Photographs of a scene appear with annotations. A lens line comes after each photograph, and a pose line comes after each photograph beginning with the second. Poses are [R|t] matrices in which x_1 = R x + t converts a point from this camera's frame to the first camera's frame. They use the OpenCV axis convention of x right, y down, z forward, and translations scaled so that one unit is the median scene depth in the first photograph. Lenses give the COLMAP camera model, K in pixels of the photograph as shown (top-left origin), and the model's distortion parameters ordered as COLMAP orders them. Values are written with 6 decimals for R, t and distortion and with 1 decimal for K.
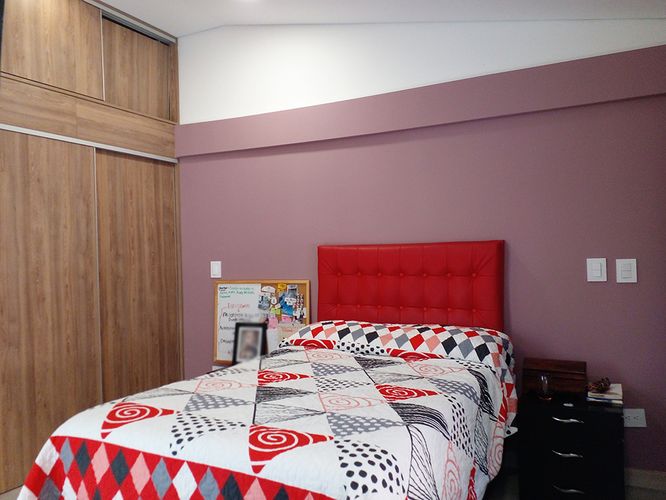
lens RADIAL K [[536.8, 0, 324.4], [0, 536.8, 251.7], [0, 0, 1]] dist [0.173640, -0.316080]
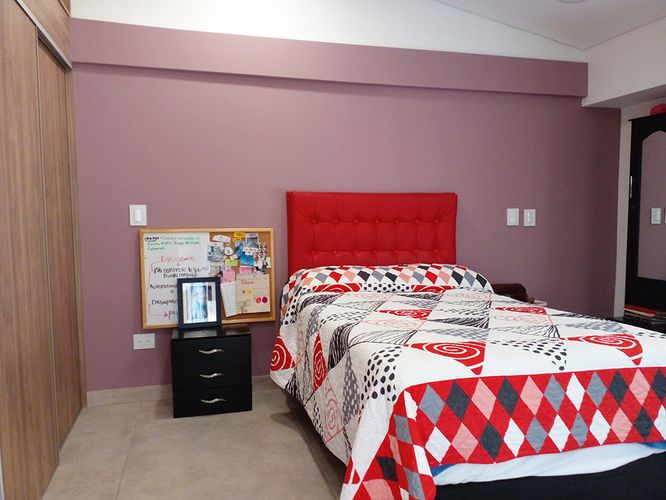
lens RADIAL K [[536.8, 0, 324.4], [0, 536.8, 251.7], [0, 0, 1]] dist [0.173640, -0.316080]
pose [[0.734553, -0.025078, 0.678088, -0.616109], [-0.018222, 0.998227, 0.056657, 0.040457], [-0.678307, -0.053974, 0.732794, 0.249769]]
